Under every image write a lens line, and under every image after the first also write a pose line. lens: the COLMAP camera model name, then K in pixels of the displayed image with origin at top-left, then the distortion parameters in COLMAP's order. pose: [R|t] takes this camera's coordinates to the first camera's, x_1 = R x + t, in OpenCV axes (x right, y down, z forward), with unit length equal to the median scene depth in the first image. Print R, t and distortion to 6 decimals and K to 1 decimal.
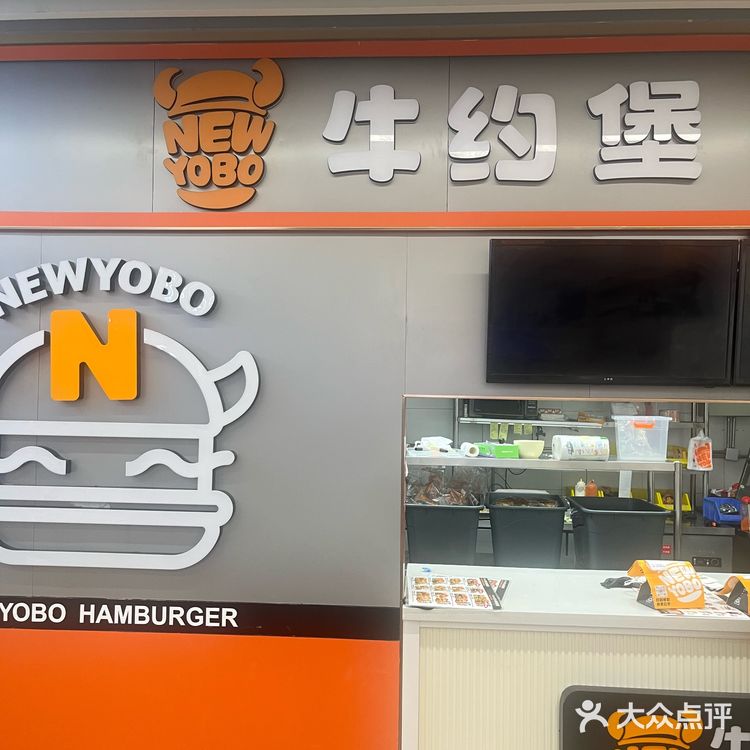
lens RADIAL K [[750.1, 0, 375.0], [0, 750.1, 375.0], [0, 0, 1]] dist [0.016624, 0.011537]
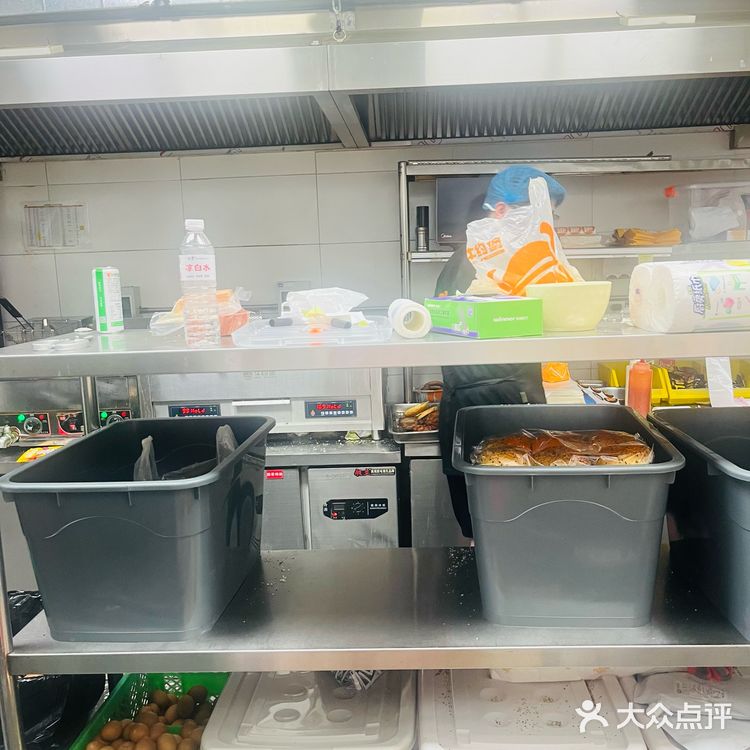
lens RADIAL K [[750.1, 0, 375.0], [0, 750.1, 375.0], [0, 0, 1]] dist [0.016624, 0.011537]
pose [[0.998060, -0.060464, 0.014874, 0.102052], [0.056690, 0.981180, 0.184588, 0.057669], [-0.025755, -0.183386, 0.982703, 0.626826]]
